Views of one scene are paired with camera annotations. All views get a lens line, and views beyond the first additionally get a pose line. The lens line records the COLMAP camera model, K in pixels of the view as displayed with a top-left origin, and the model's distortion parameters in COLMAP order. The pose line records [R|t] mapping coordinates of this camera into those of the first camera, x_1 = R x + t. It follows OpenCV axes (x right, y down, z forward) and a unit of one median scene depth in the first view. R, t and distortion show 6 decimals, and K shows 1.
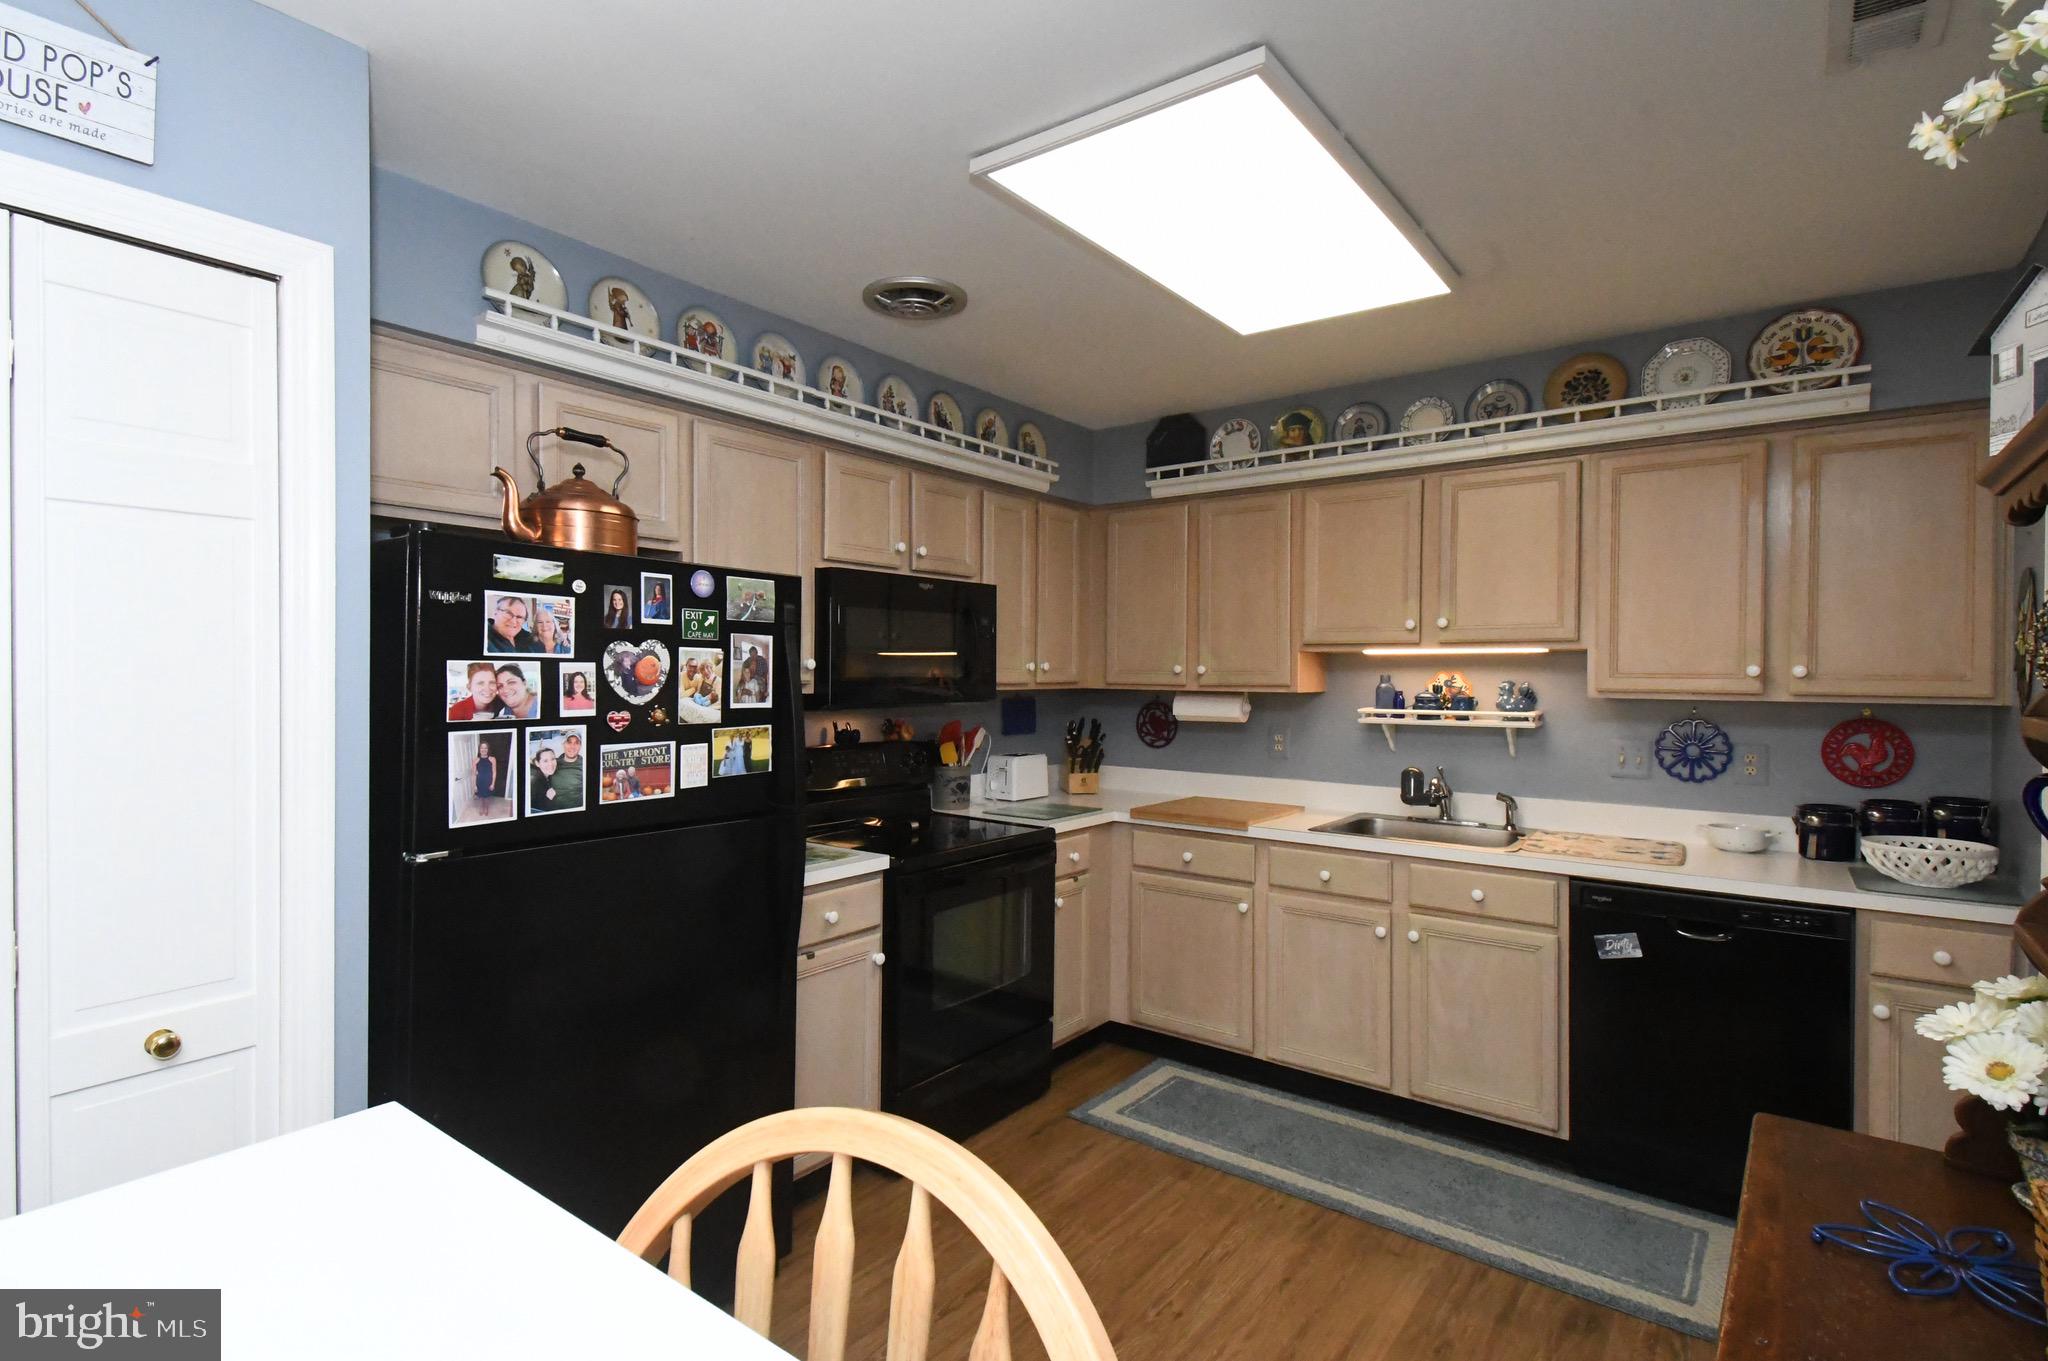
lens RADIAL K [[996.4, 0, 1011.4], [0, 996.4, 685.3], [0, 0, 1]] dist [0.050938, -0.028237]
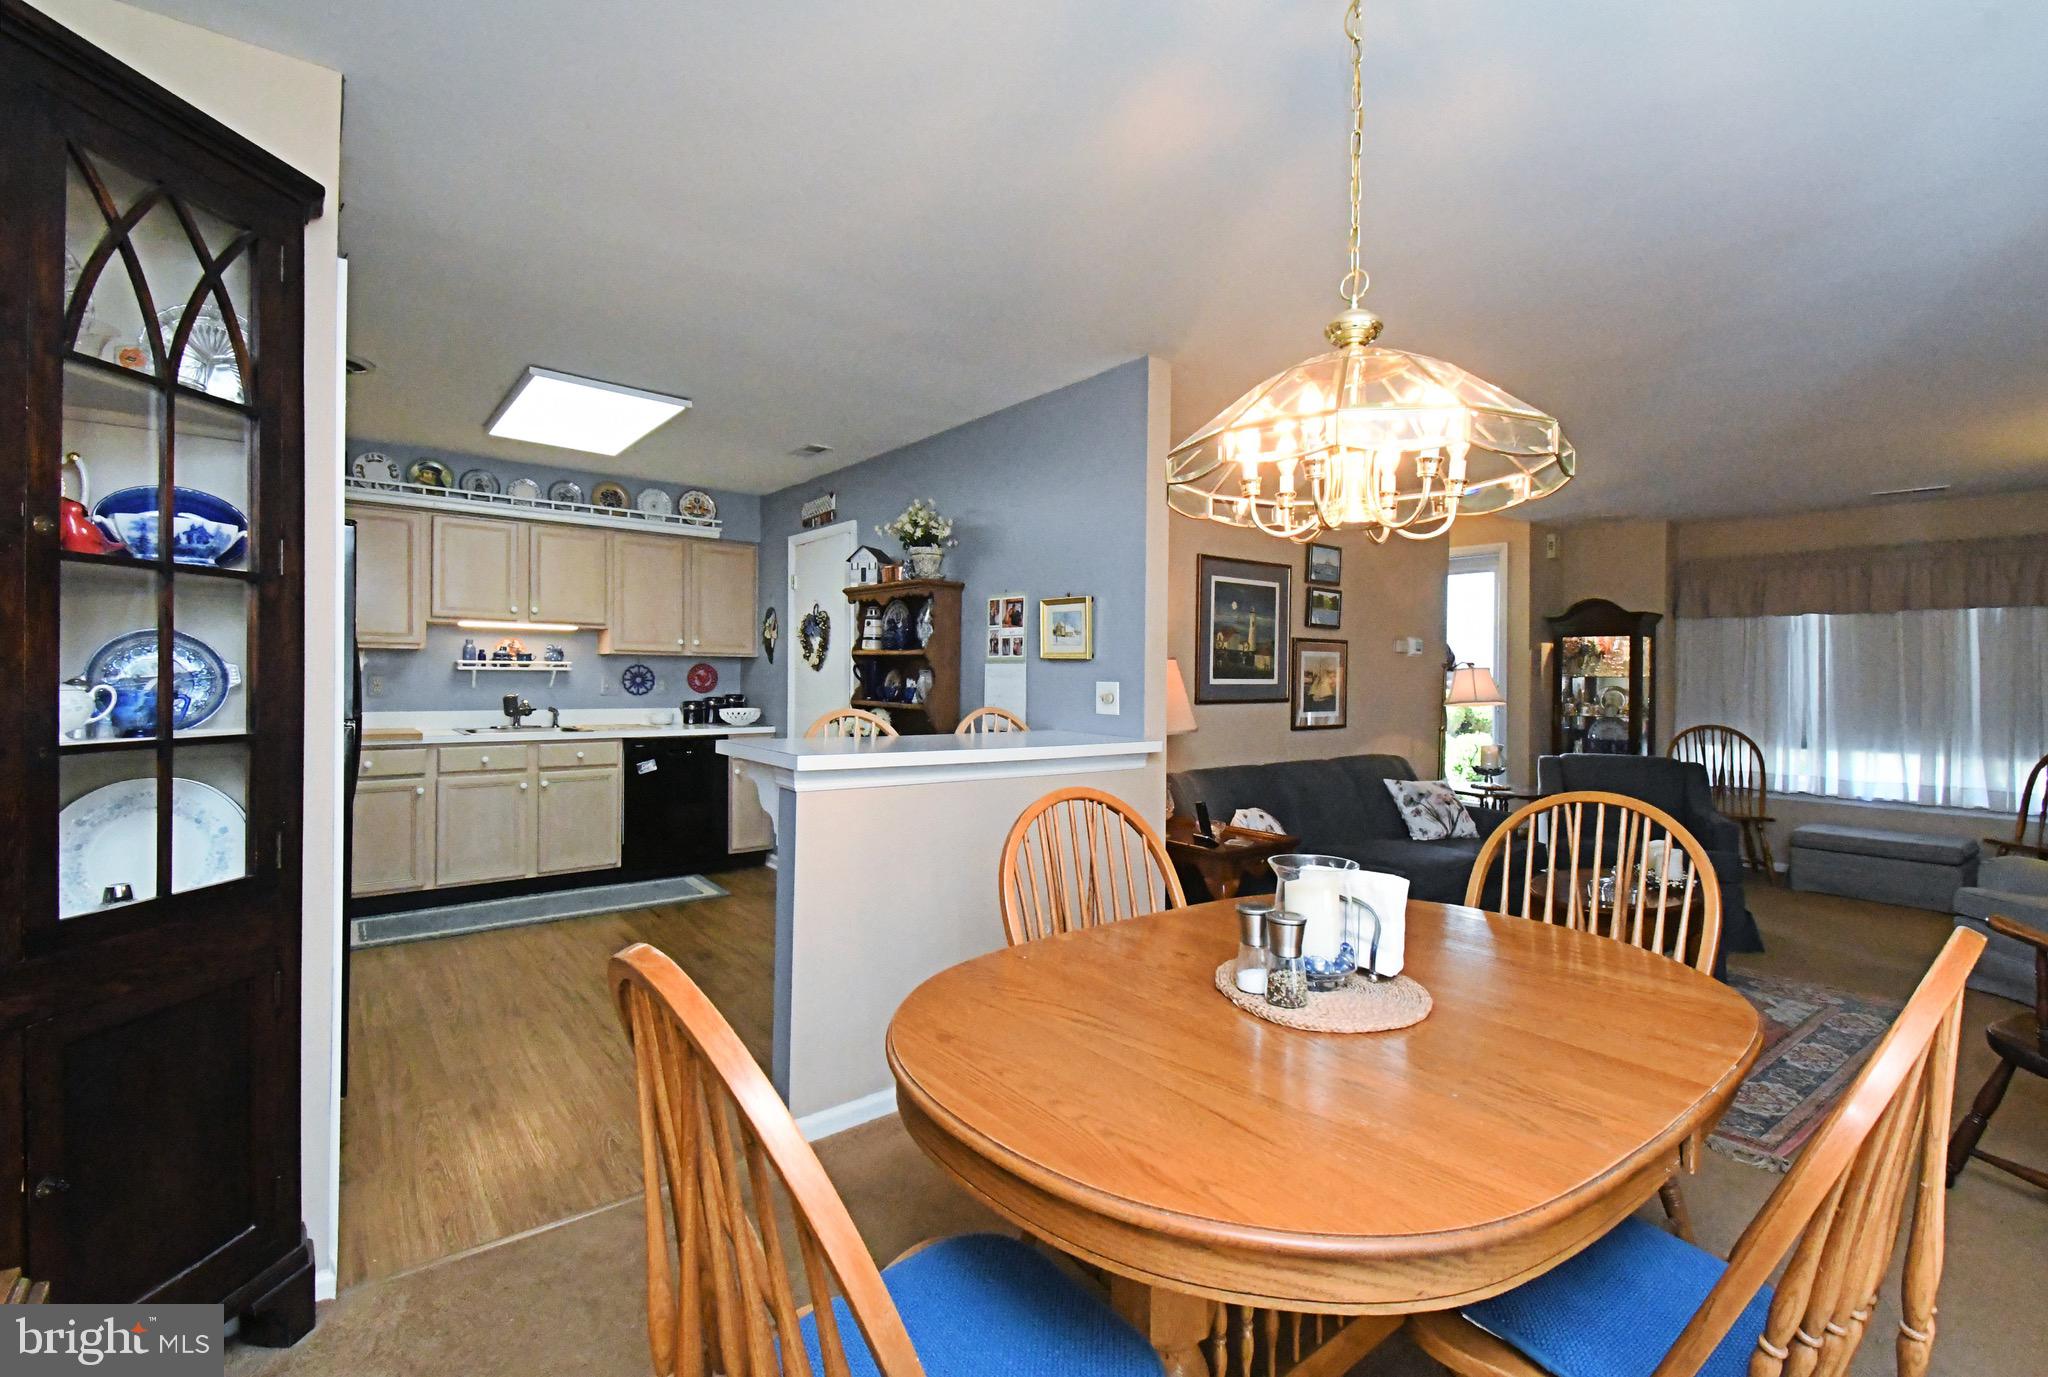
lens RADIAL K [[887.7, 0, 1032.4], [0, 887.7, 690.9], [0, 0, 1]] dist [0.026808, -0.023234]
pose [[0.238067, -0.022135, 0.970996, -1.037611], [-0.000671, 0.999736, 0.022954, 0.050223], [-0.971249, -0.006116, 0.237989, -0.253340]]
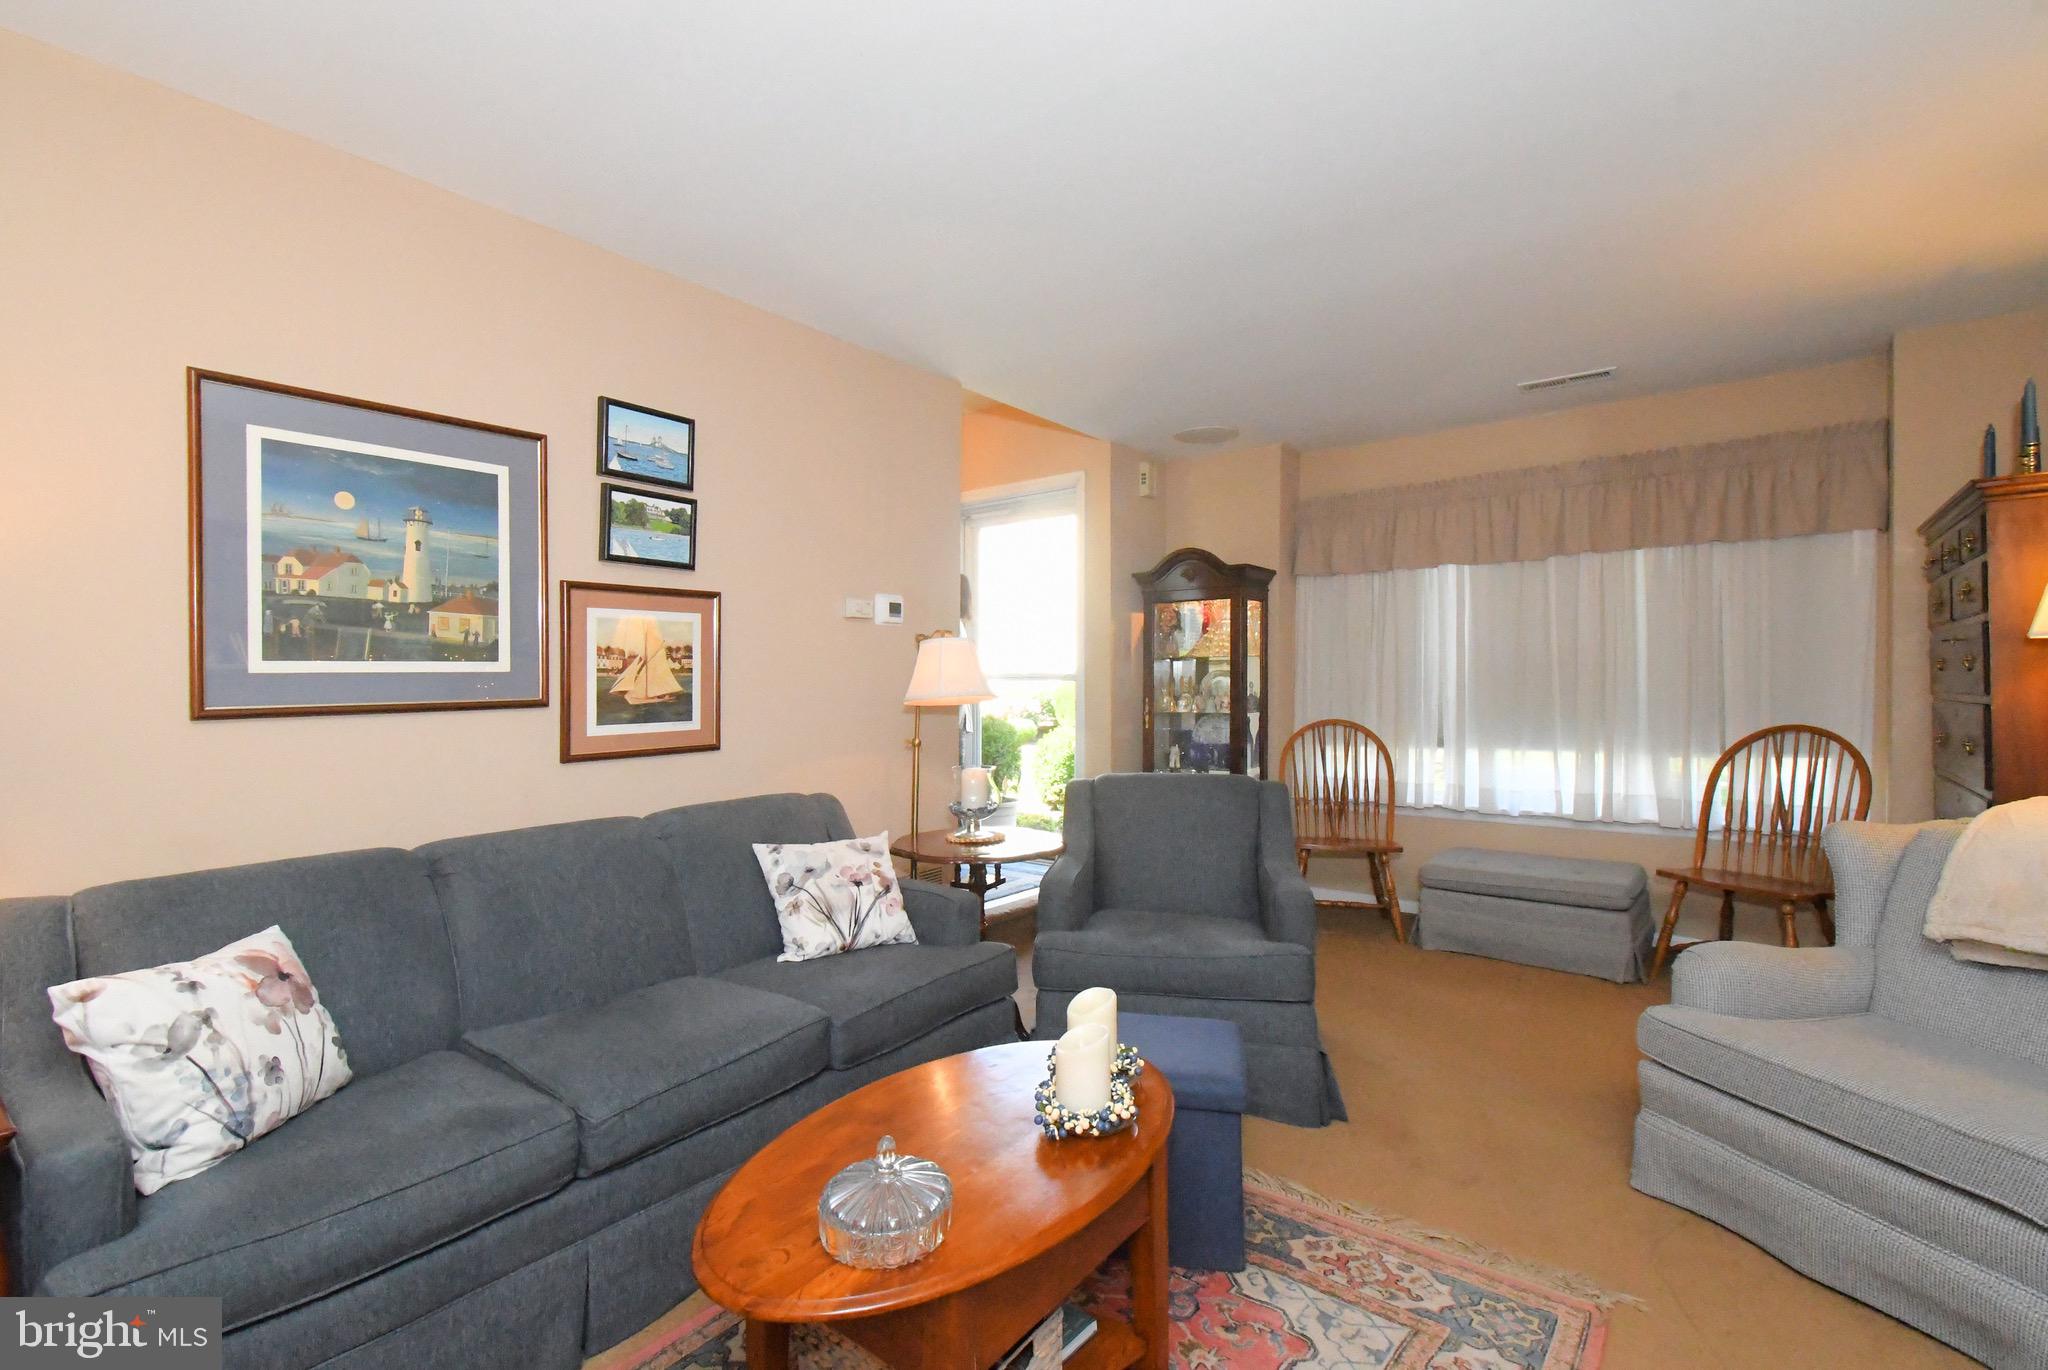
lens RADIAL K [[900.7, 0, 1016.6], [0, 900.7, 728.1], [0, 0, 1]] dist [0.016170, -0.000001]
pose [[0.002945, -0.061160, 0.998124, -0.182074], [0.021170, 0.997908, 0.061084, 0.085278], [-0.999772, 0.020950, 0.004234, -0.760327]]
